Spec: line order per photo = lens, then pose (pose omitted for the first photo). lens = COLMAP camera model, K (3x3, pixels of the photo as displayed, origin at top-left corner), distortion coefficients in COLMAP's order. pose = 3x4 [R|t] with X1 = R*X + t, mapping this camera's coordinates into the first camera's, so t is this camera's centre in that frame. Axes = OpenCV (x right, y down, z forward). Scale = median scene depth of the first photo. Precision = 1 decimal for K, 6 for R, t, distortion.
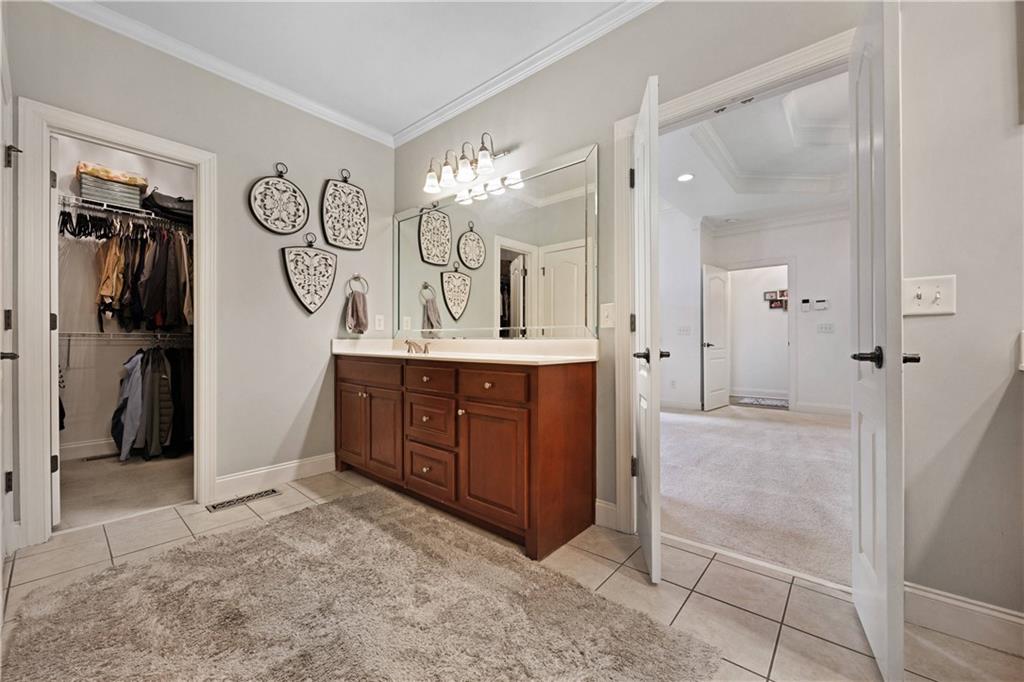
lens RADIAL K [[398.1, 0, 509.8], [0, 398.1, 349.4], [0, 0, 1]] dist [-0.000286, -0.000850]
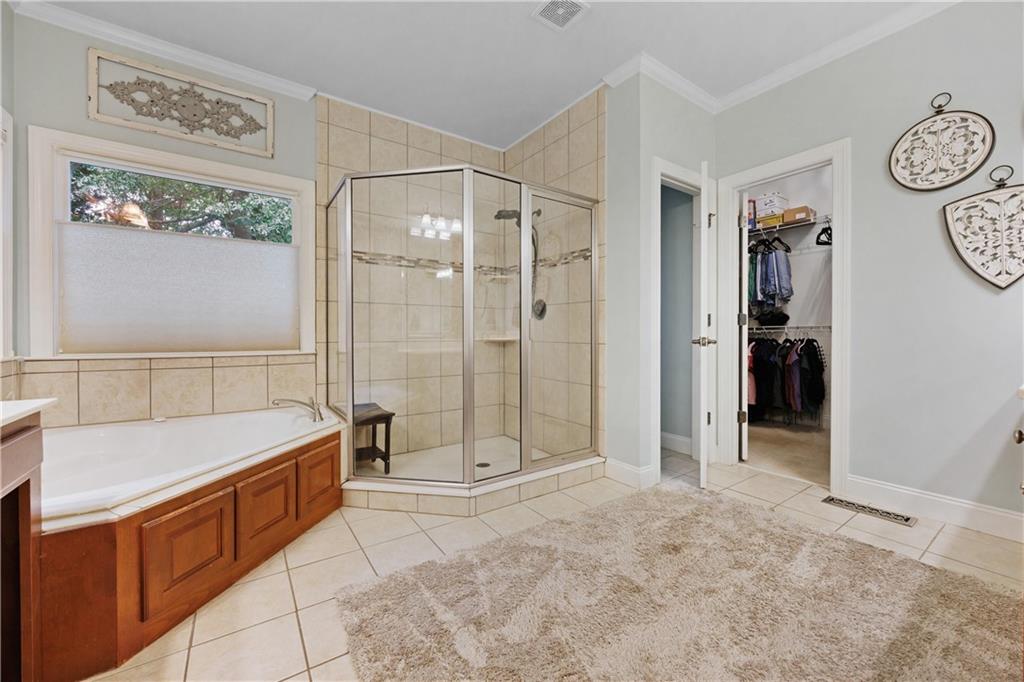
lens RADIAL K [[398.1, 0, 513.7], [0, 398.1, 329.3], [0, 0, 1]] dist [-0.000286, -0.000850]
pose [[-0.261426, 0.007916, -0.965191, 0.377158], [0.000374, 0.999967, 0.008100, -0.033501], [0.965223, 0.001756, -0.261420, 0.442010]]
